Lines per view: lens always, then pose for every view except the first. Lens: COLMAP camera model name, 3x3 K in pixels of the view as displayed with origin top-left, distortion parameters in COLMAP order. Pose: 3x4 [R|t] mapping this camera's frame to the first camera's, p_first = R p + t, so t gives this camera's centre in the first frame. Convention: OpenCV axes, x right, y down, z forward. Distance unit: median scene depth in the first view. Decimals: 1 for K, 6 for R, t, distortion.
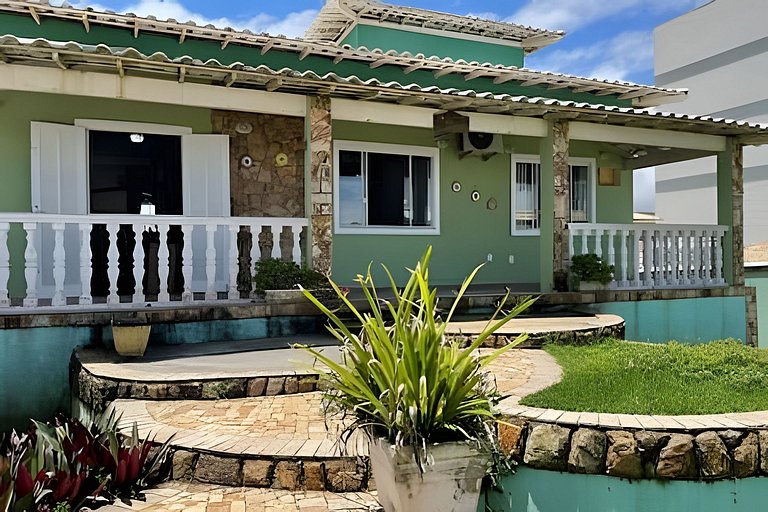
lens RADIAL K [[594.5, 0, 384.0], [0, 594.5, 256.0], [0, 0, 1]] dist [0.056485, 0.001169]
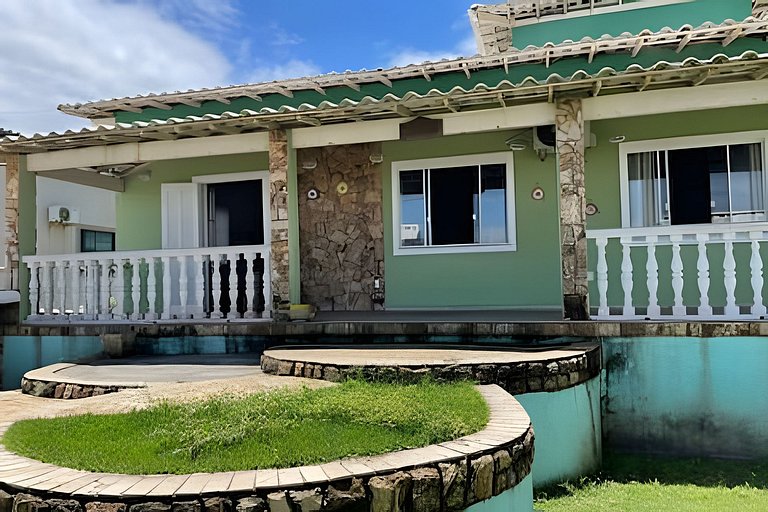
lens RADIAL K [[590.9, 0, 384.0], [0, 590.9, 256.0], [0, 0, 1]] dist [0.252846, -0.477595]
pose [[0.774625, -0.035791, -0.631407, 0.630269], [0.018786, 0.999259, -0.033595, -0.003033], [0.632142, 0.014162, 0.774723, 0.250417]]
